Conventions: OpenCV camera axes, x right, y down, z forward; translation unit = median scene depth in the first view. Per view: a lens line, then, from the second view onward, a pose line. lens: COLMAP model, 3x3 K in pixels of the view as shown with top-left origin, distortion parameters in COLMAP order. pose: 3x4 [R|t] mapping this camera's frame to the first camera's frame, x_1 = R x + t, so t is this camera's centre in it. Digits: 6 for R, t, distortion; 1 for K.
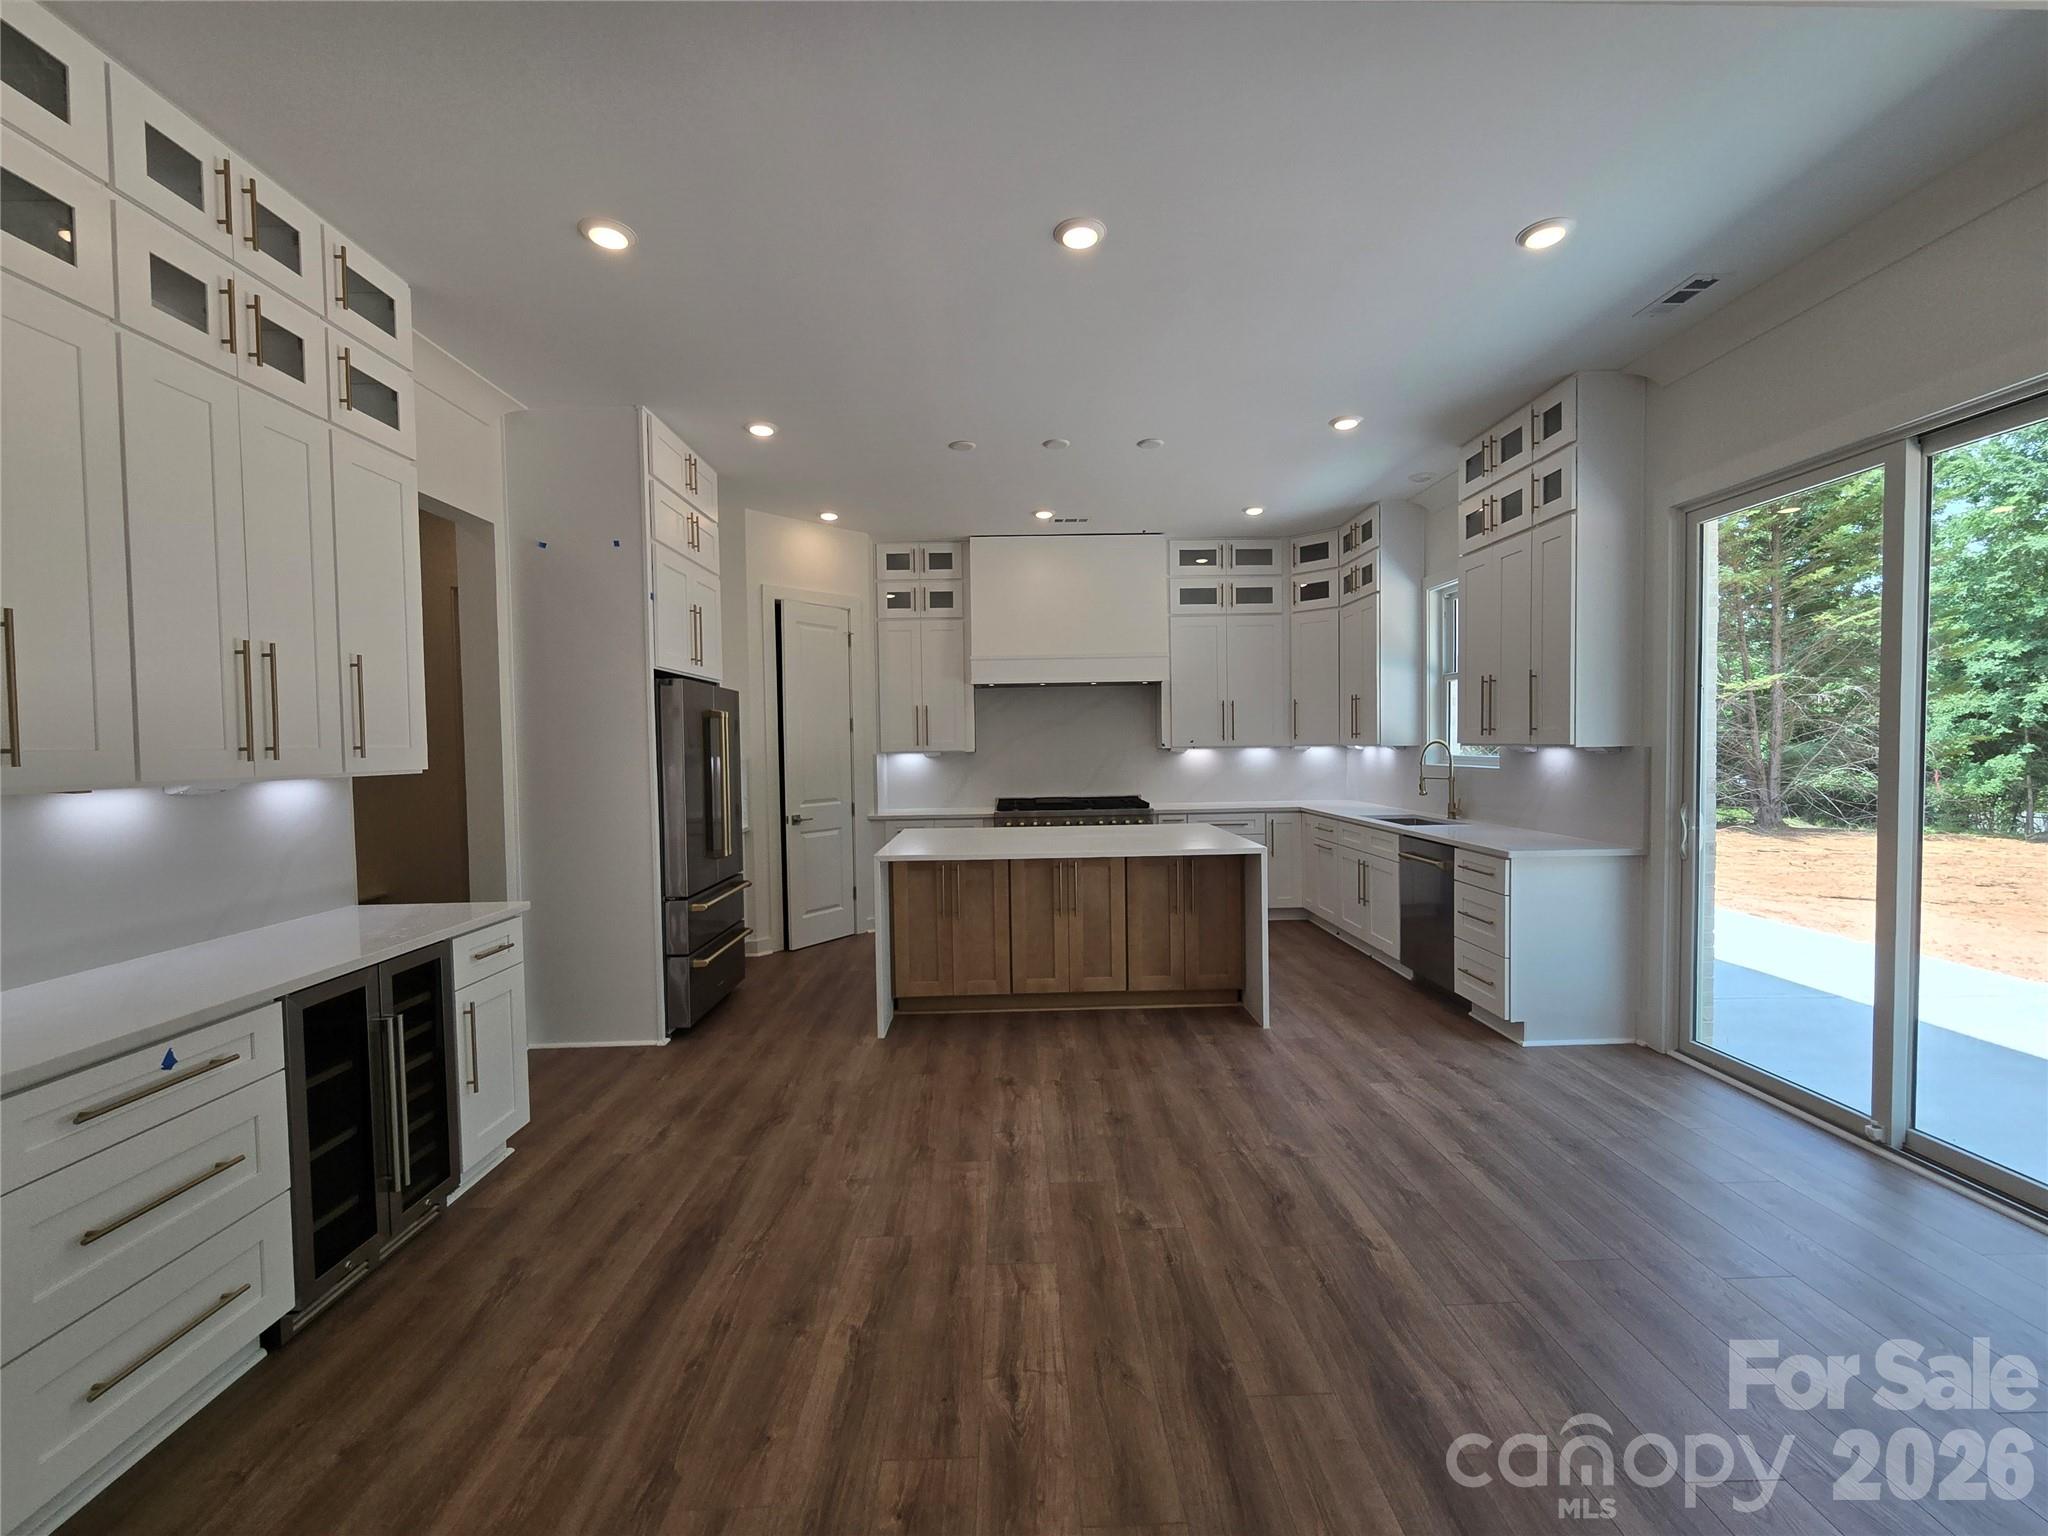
lens RADIAL K [[848.6, 0, 1030.5], [0, 848.6, 773.0], [0, 0, 1]] dist [-0.003503, -0.000616]
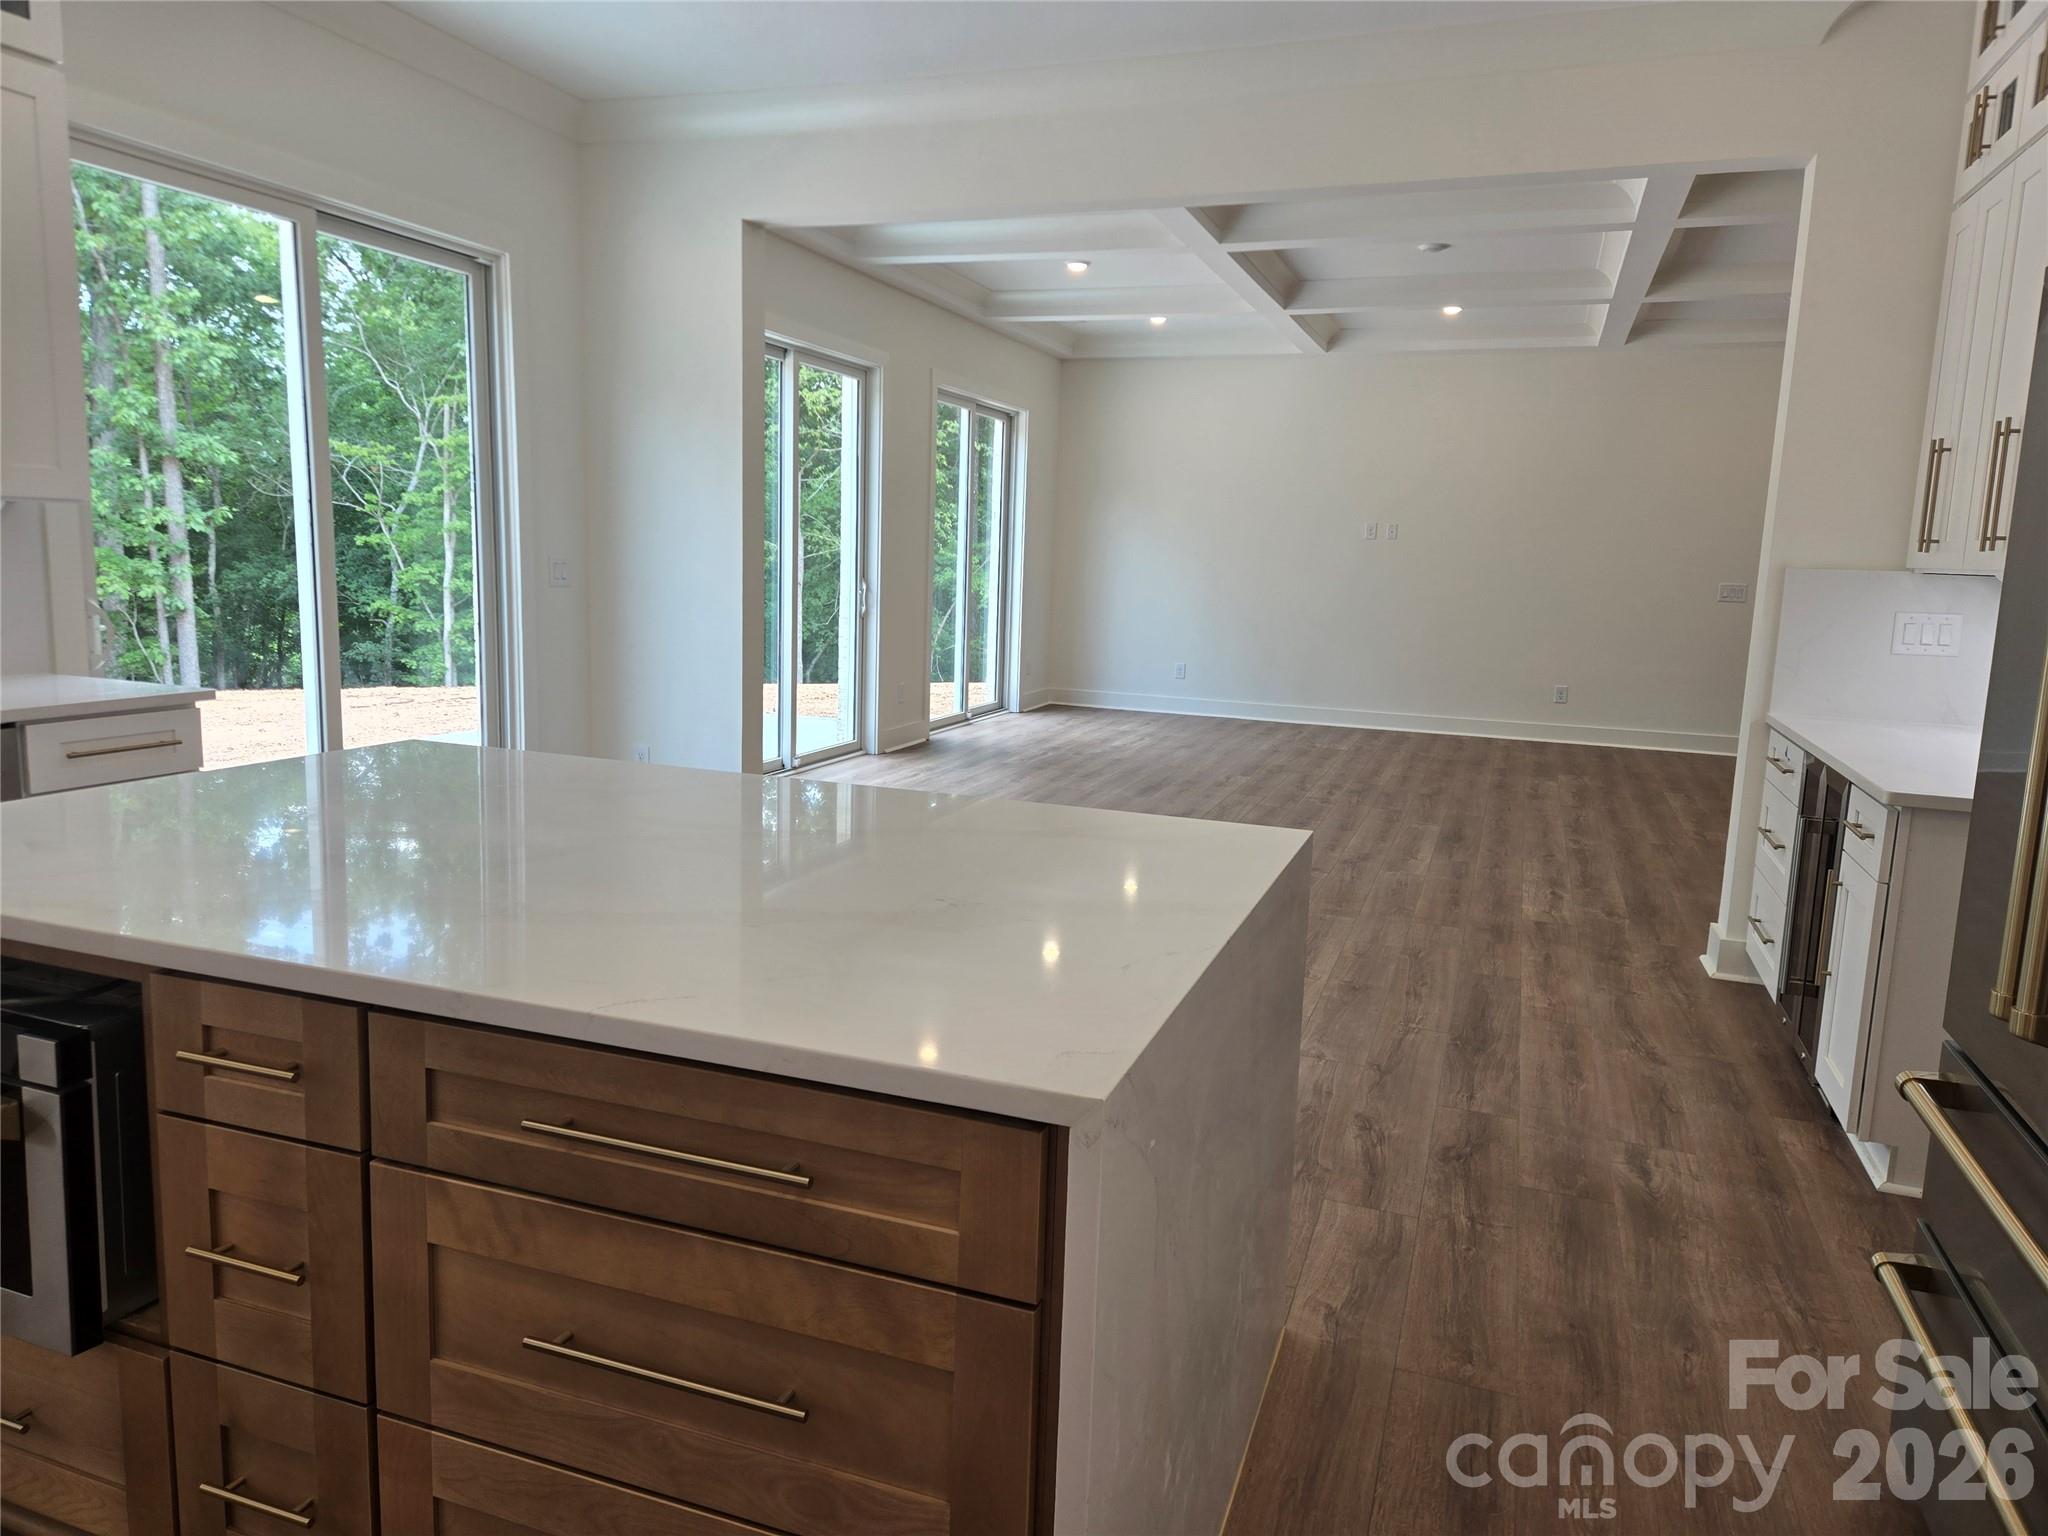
lens RADIAL K [[1357.7, 0, 1018.2], [0, 1357.7, 764.9], [0, 0, 1]] dist [0.109733, -0.115391]
pose [[-0.929236, -0.074168, 0.361966, -0.308615], [-0.006136, 0.982609, 0.185588, -0.039099], [-0.369435, 0.170234, -0.913531, 1.758116]]
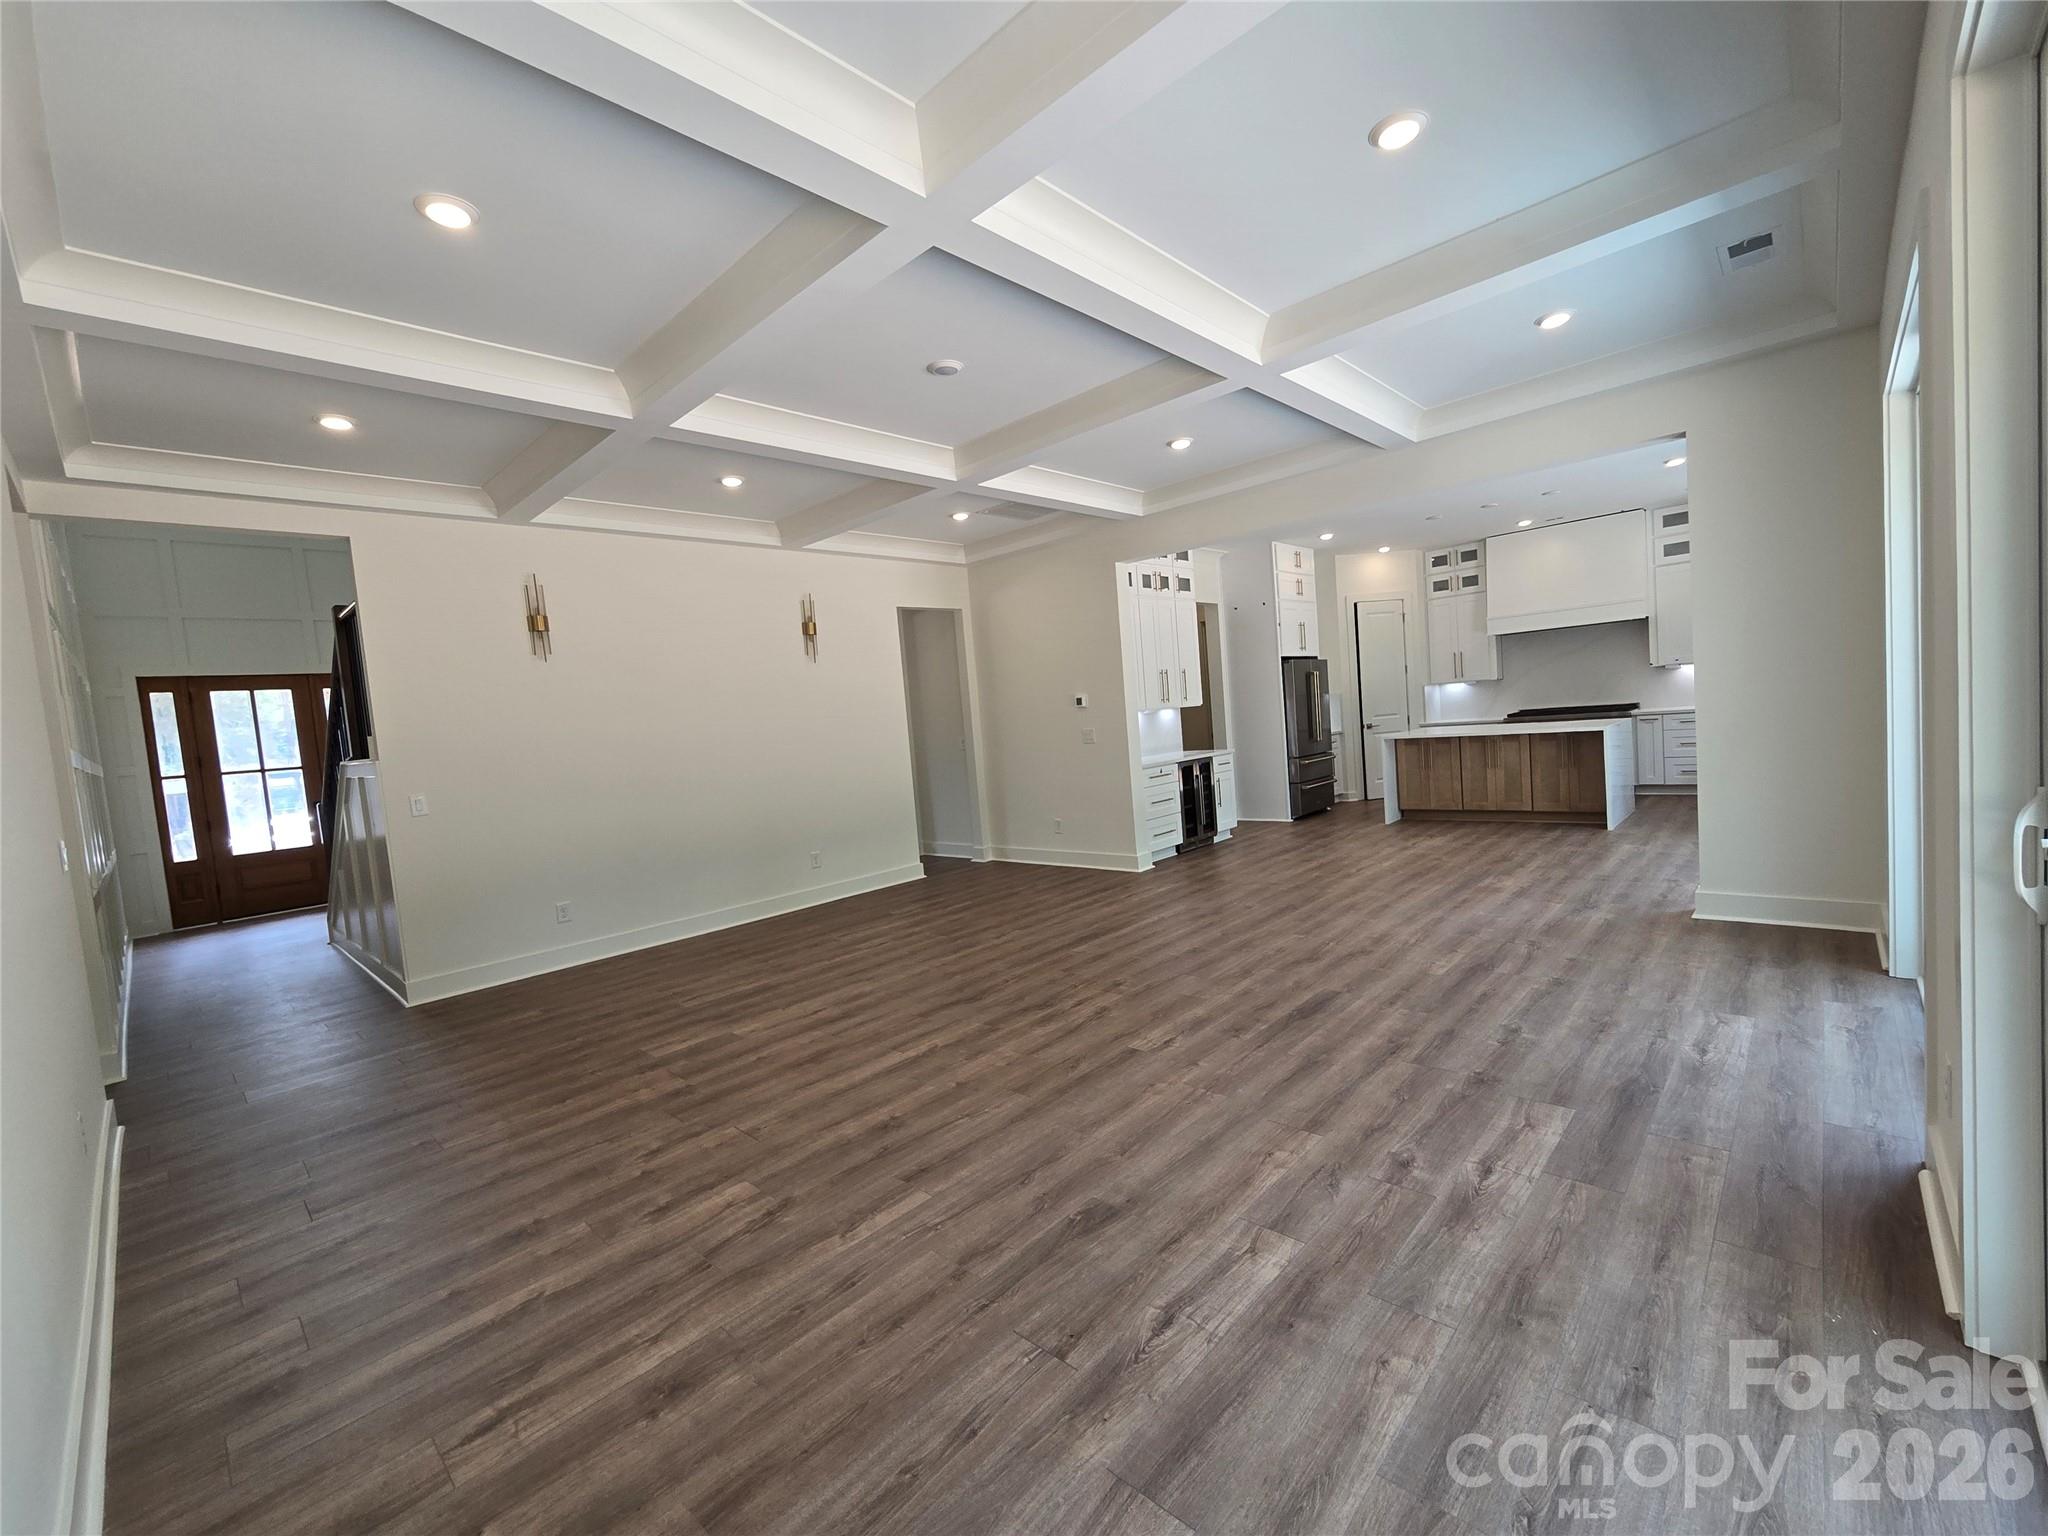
lens RADIAL K [[848.6, 0, 1030.5], [0, 848.6, 773.0], [0, 0, 1]] dist [-0.003503, -0.000616]
pose [[0.711332, 0.006009, -0.702830, 0.756542], [0.046014, 0.997420, 0.055097, 0.036457], [0.701348, -0.071532, 0.709220, -1.233178]]
